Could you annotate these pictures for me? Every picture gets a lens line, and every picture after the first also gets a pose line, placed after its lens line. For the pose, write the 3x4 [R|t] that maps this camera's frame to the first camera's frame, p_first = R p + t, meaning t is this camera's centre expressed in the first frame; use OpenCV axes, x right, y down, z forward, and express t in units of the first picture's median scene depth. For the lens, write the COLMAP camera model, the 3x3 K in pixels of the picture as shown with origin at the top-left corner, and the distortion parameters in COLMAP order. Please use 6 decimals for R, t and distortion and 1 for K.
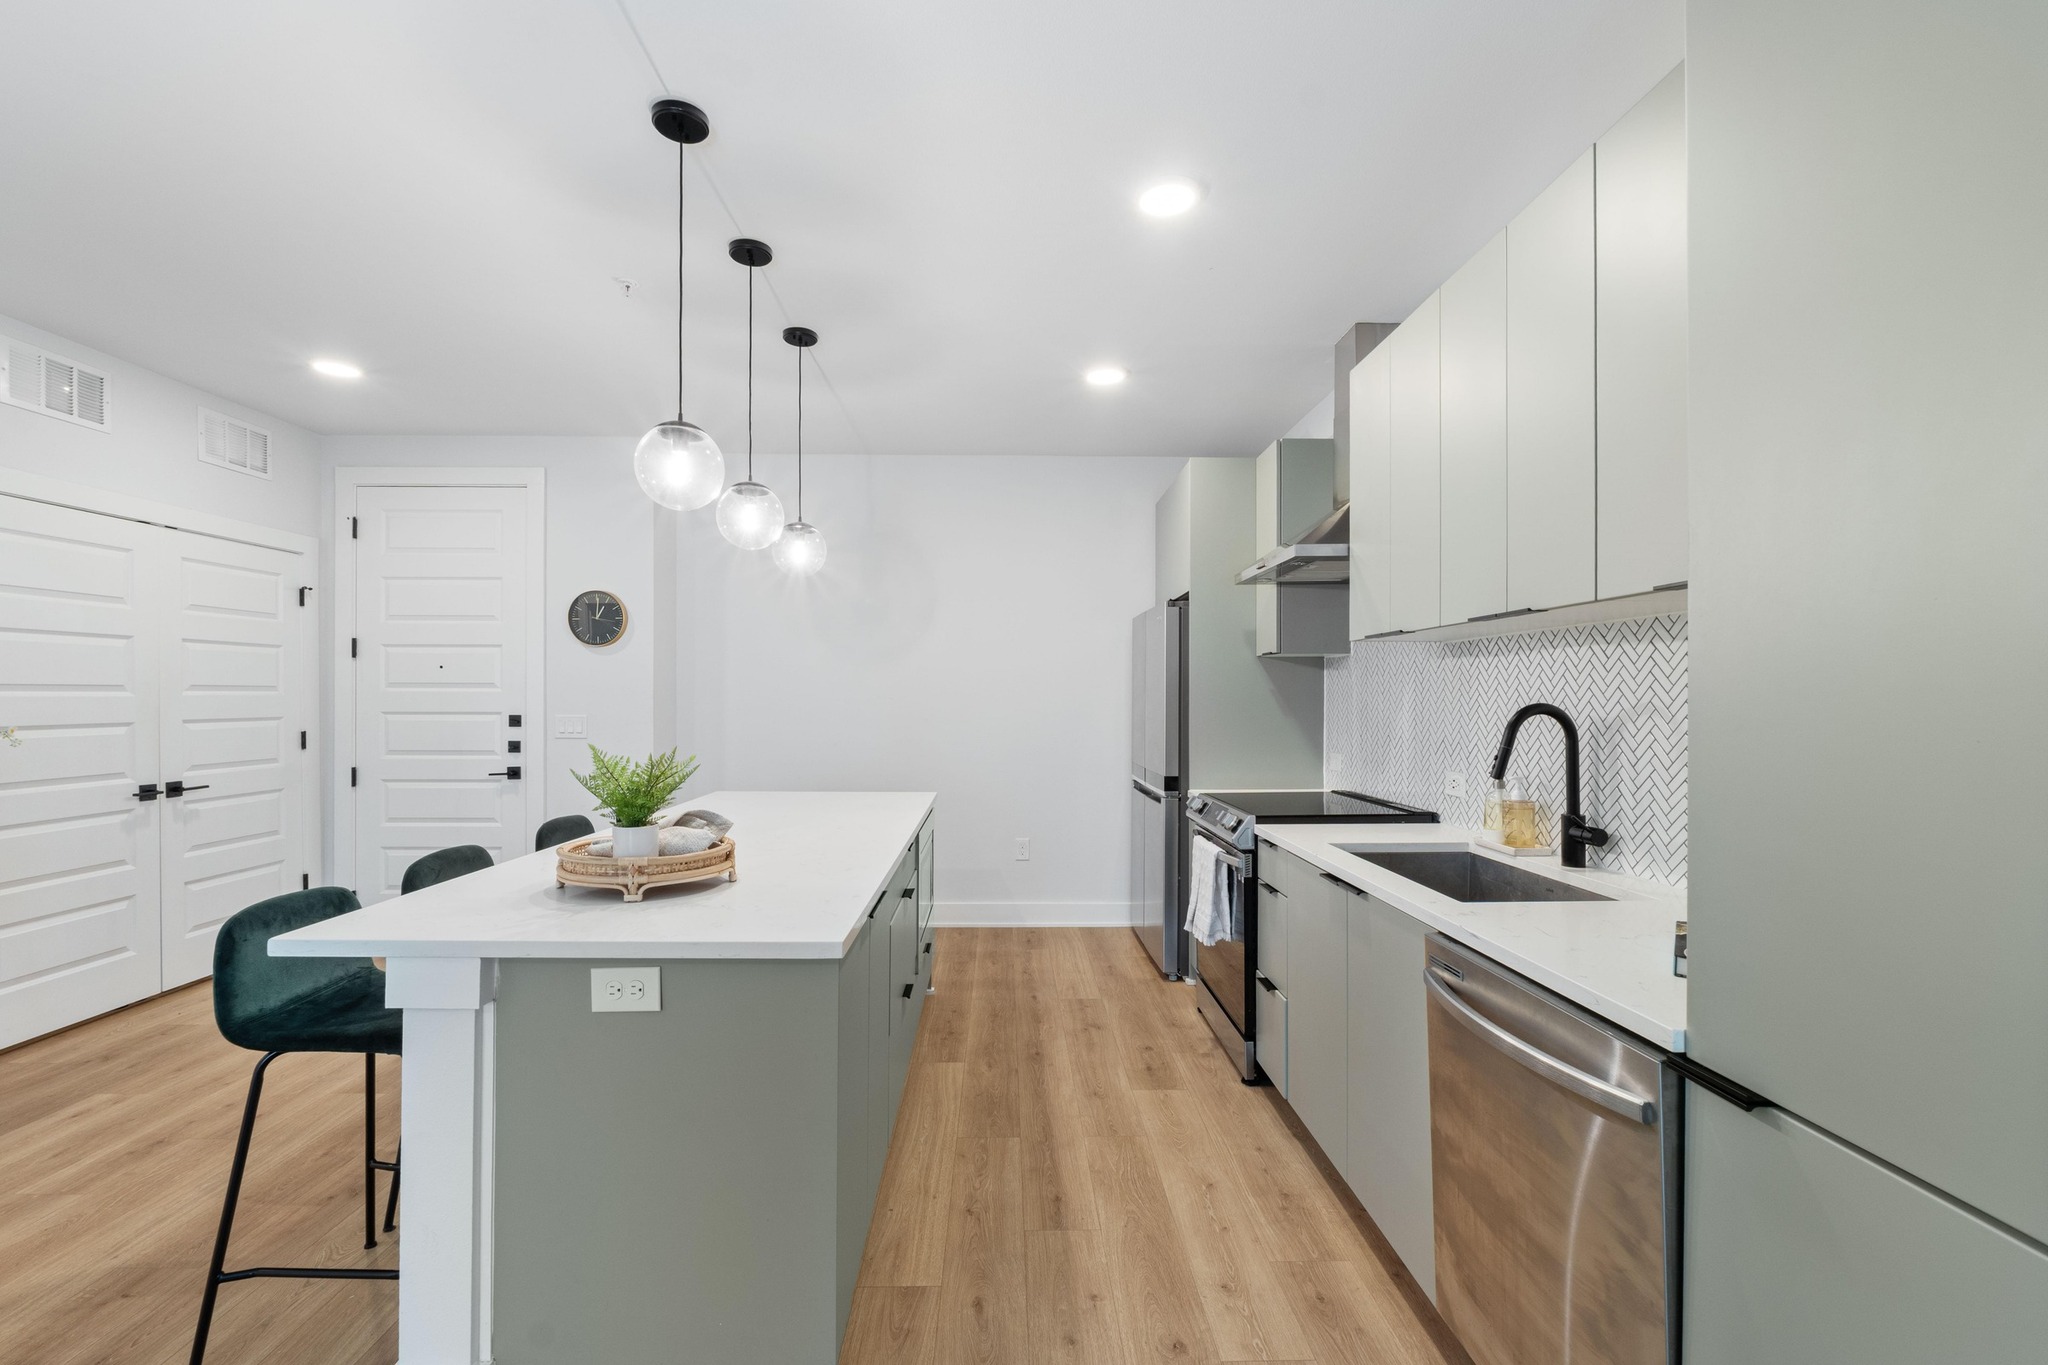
lens RADIAL K [[871.1, 0, 1030.3], [0, 871.1, 698.6], [0, 0, 1]] dist [-0.001726, -0.000022]
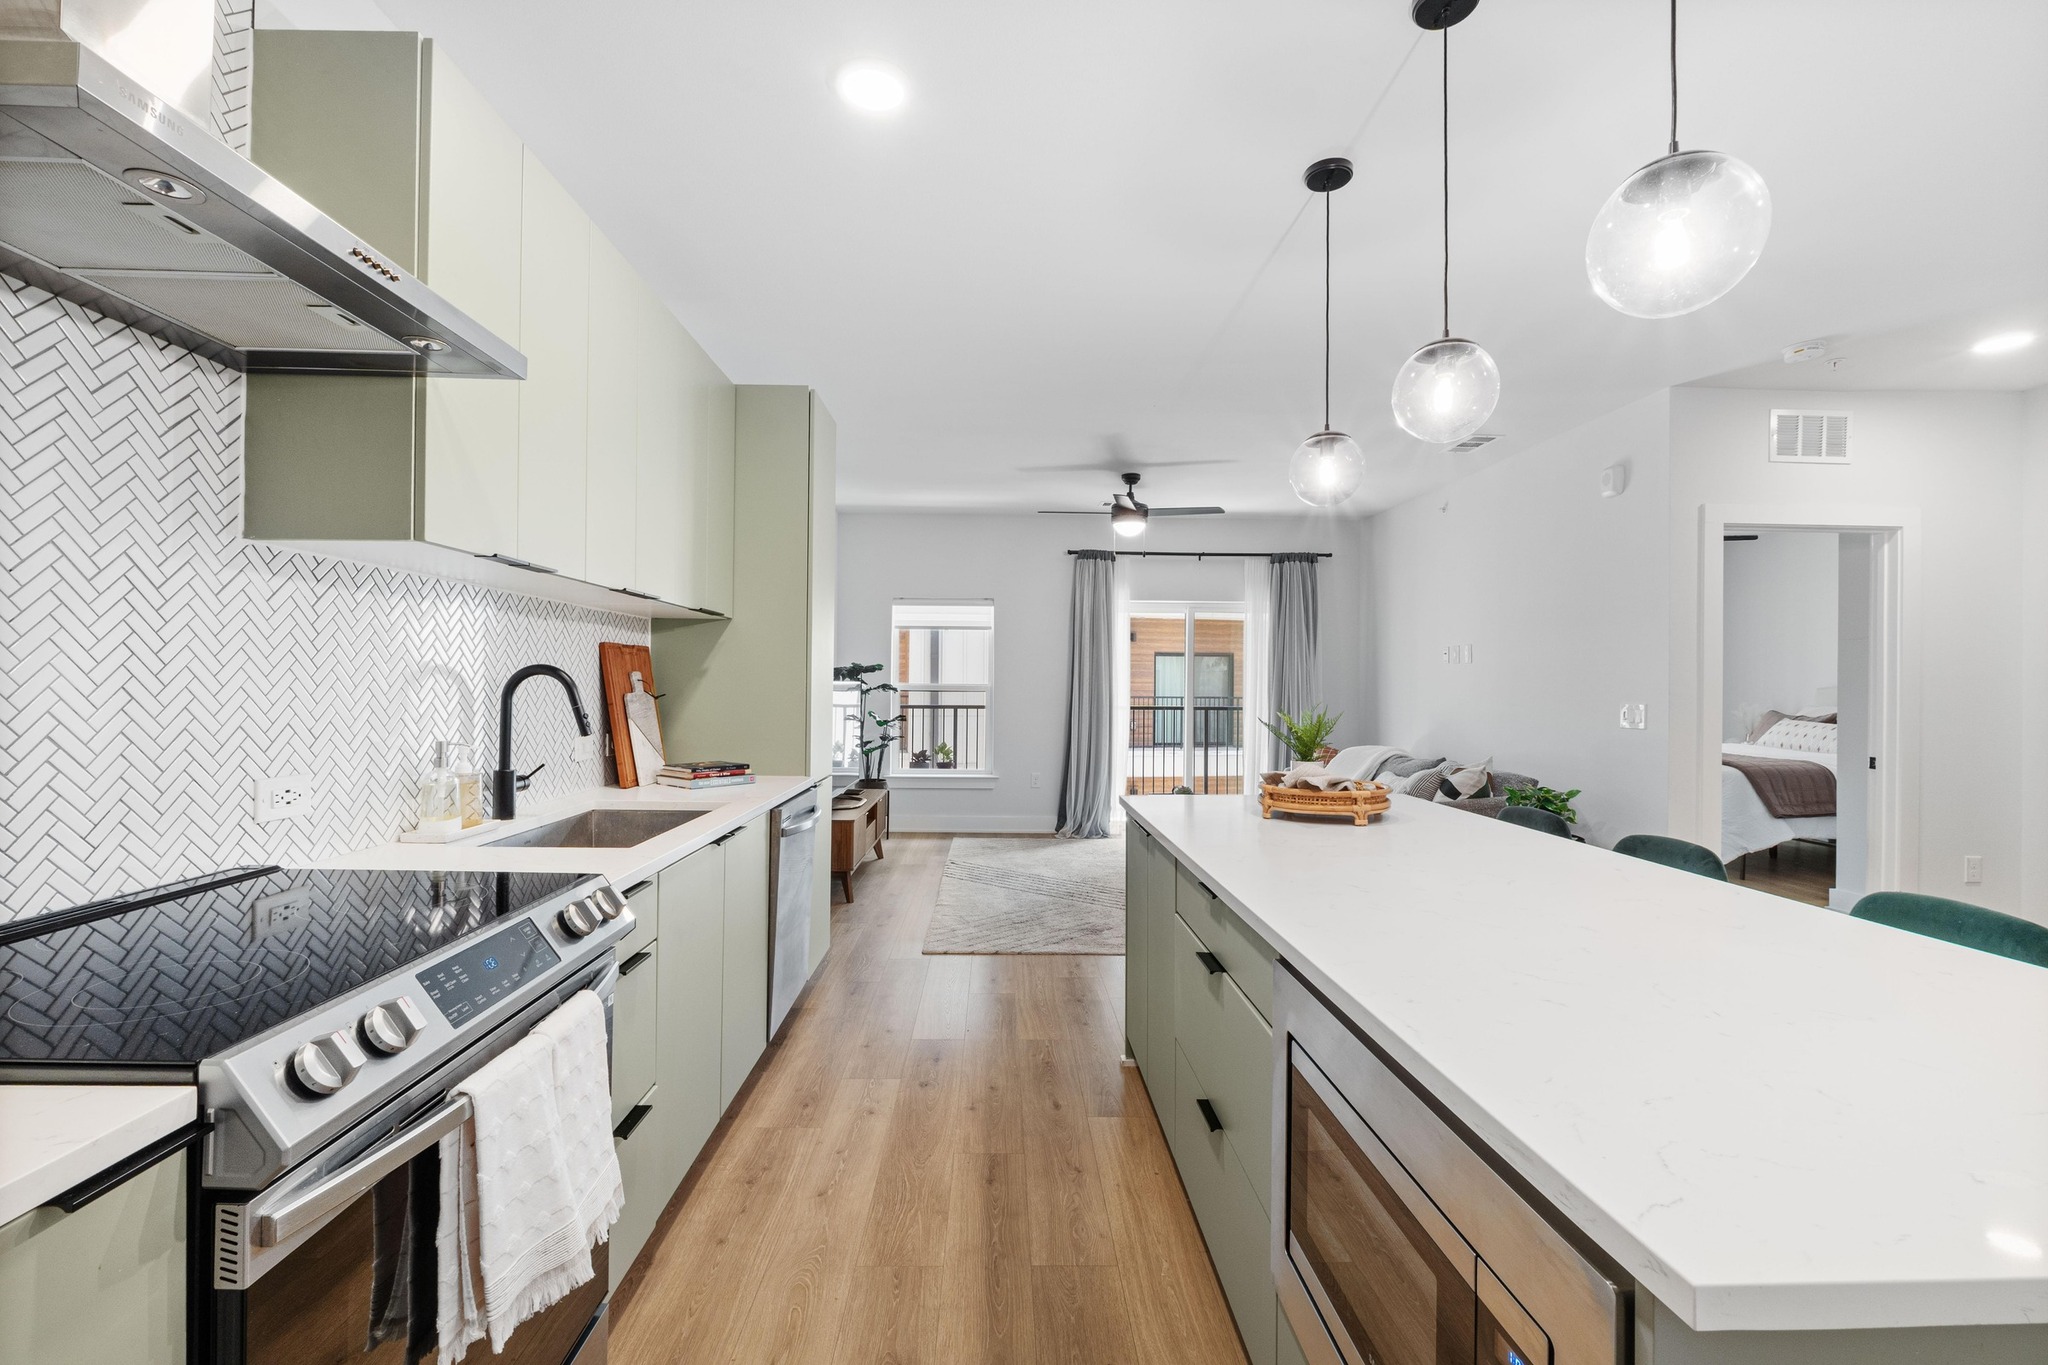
lens RADIAL K [[861.5, 0, 1018.5], [0, 861.5, 678.1], [0, 0, 1]] dist [-0.006820, 0.000056]
pose [[-0.999922, -0.010741, 0.006299, -0.000055], [-0.010765, 0.999935, -0.003802, 0.017887], [-0.006258, -0.003869, -0.999973, 1.762356]]
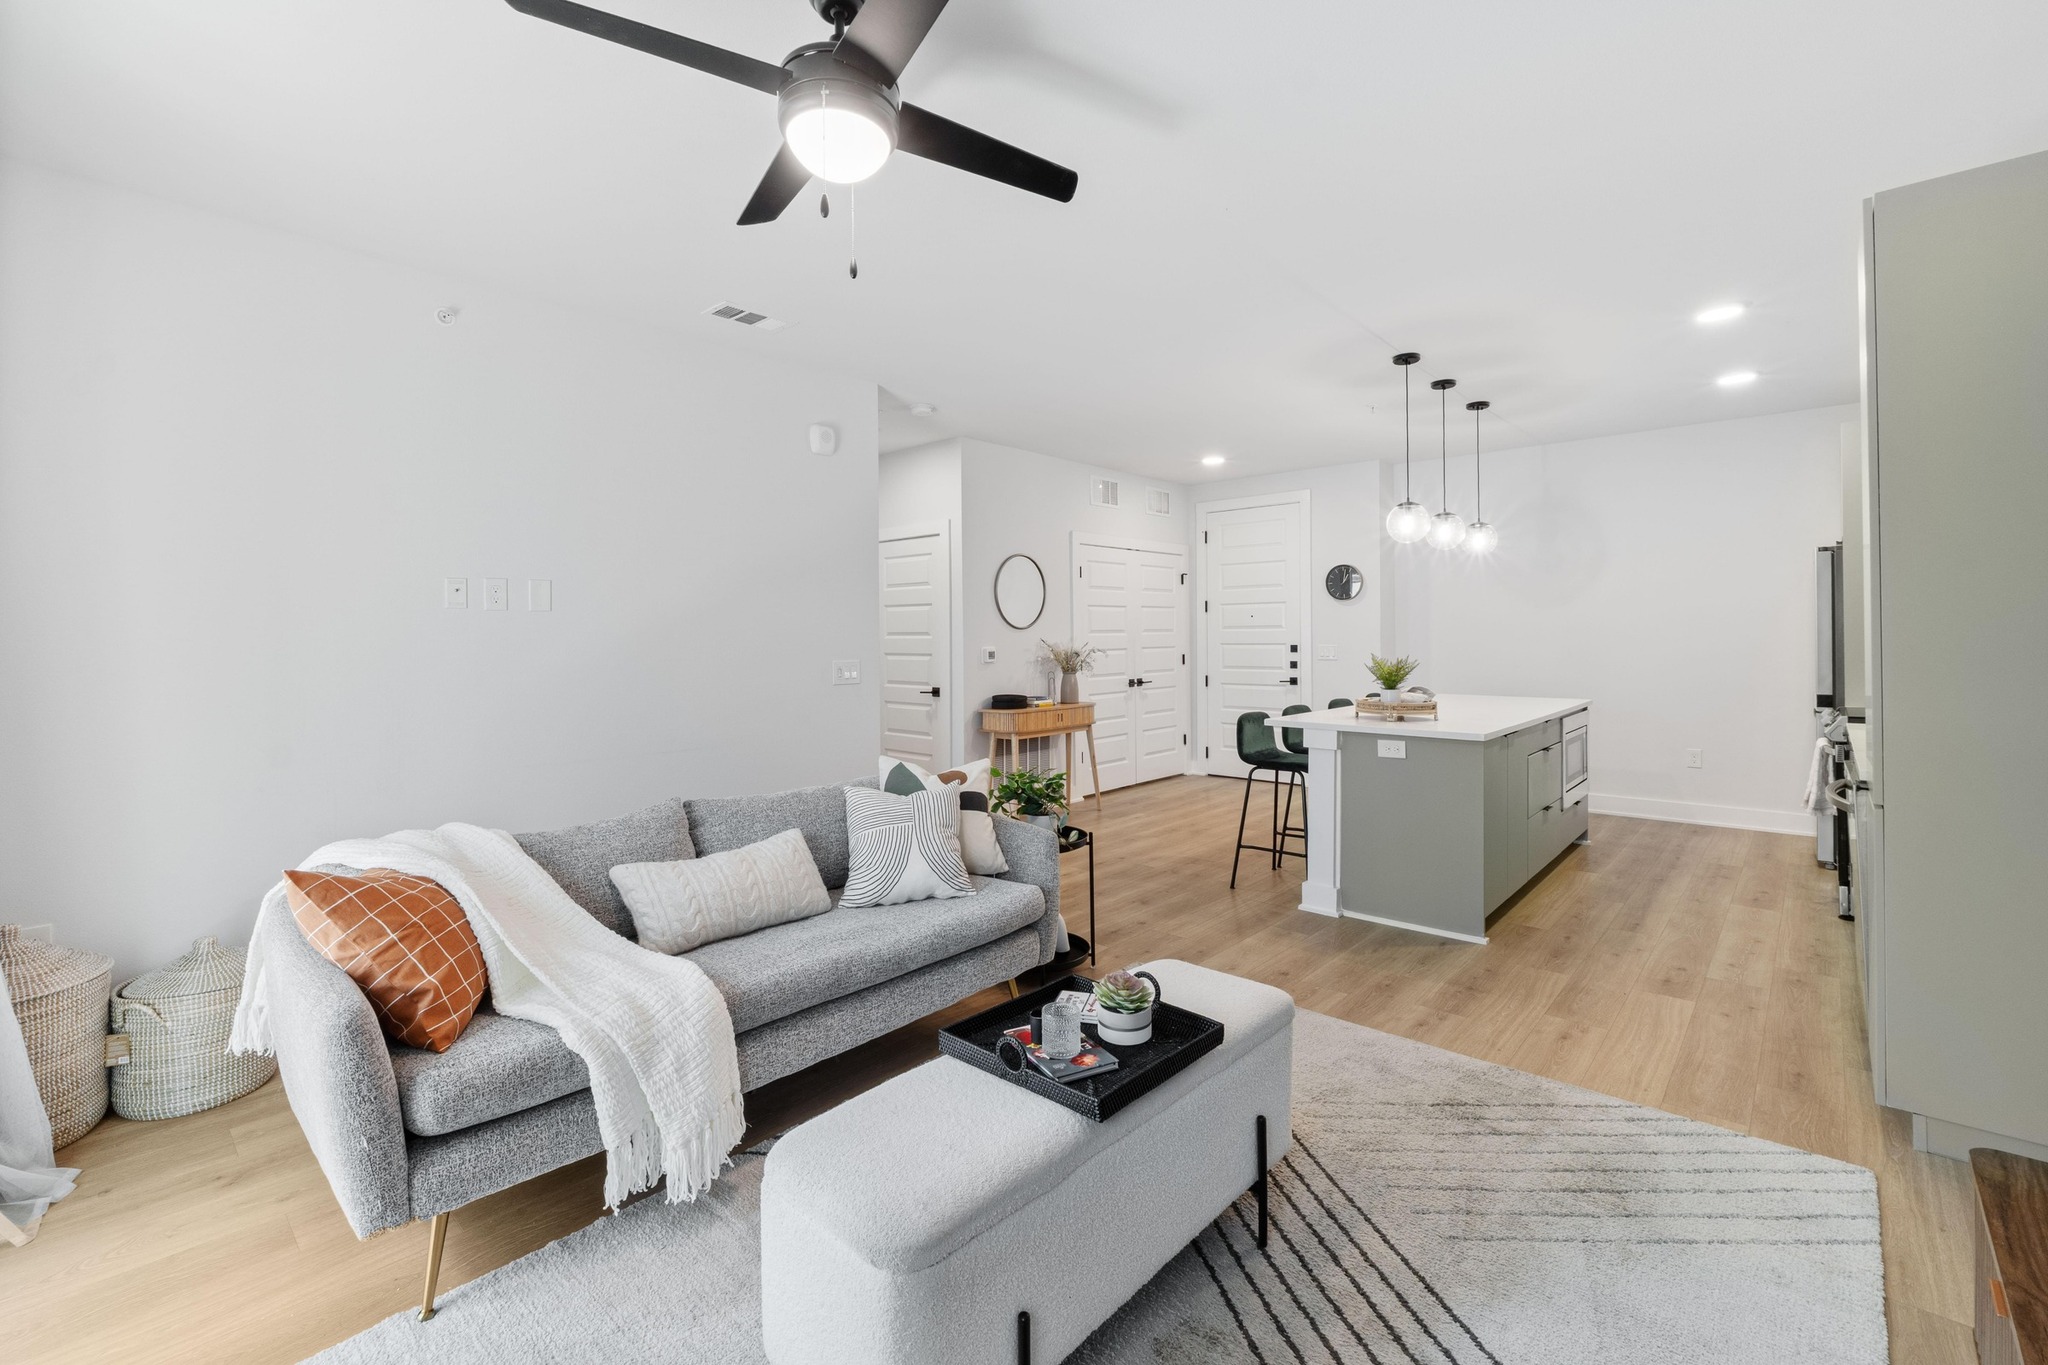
lens RADIAL K [[888.8, 0, 1009.9], [0, 888.8, 642.4], [0, 0, 1]] dist [-0.004190, -0.000260]
pose [[0.713221, -0.004751, -0.700924, 0.337762], [0.010876, 0.999932, 0.004290, 0.002069], [0.700855, -0.010683, 0.713224, -0.985874]]
